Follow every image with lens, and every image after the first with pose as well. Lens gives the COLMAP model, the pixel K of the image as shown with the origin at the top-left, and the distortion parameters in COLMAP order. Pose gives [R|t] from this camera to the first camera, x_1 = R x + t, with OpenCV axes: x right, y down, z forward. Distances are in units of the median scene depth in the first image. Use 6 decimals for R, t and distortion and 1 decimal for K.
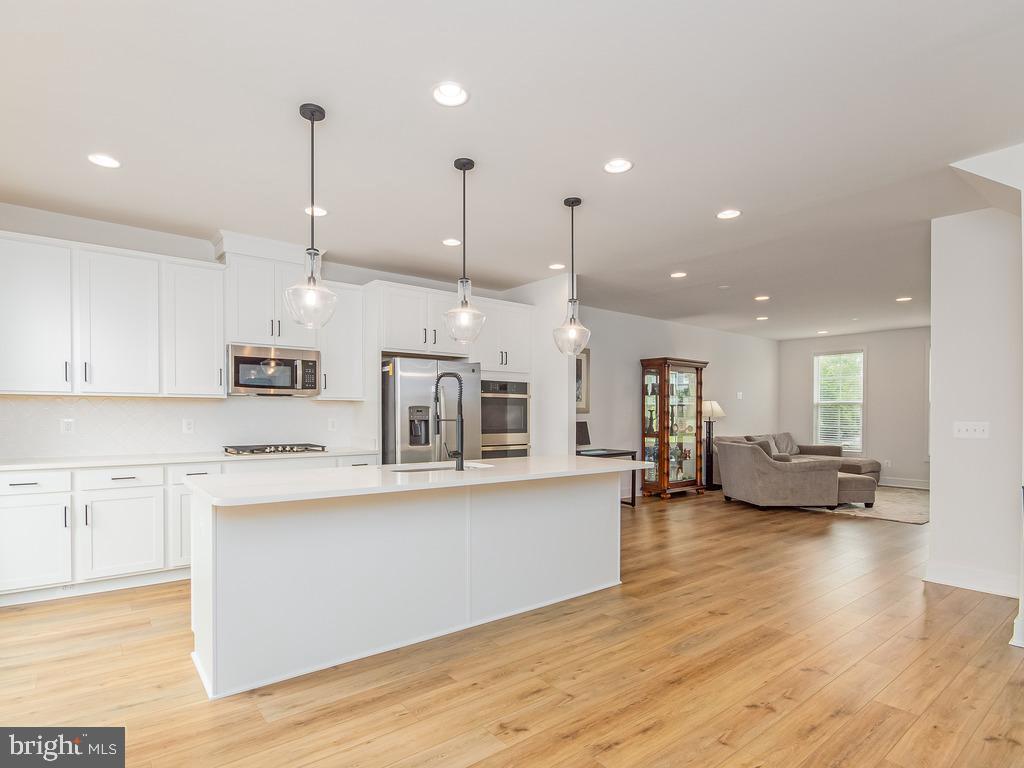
lens RADIAL K [[542.8, 0, 492.1], [0, 542.8, 414.0], [0, 0, 1]] dist [0.000053, 0.000026]
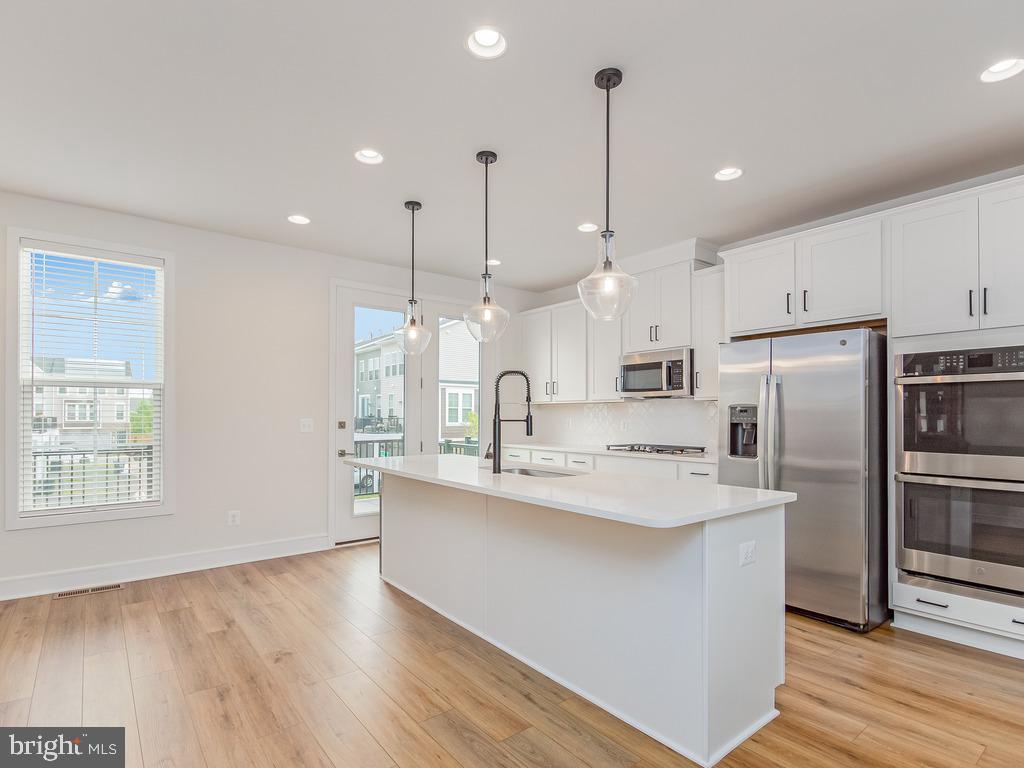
lens RADIAL K [[523.2, 0, 513.3], [0, 523.2, 410.7], [0, 0, 1]] dist [0.003721, -0.000243]
pose [[0.017721, -0.012774, -0.999761, 0.661150], [-0.005521, 0.999902, -0.012874, 0.005213], [0.999828, 0.005748, 0.017649, 0.778330]]
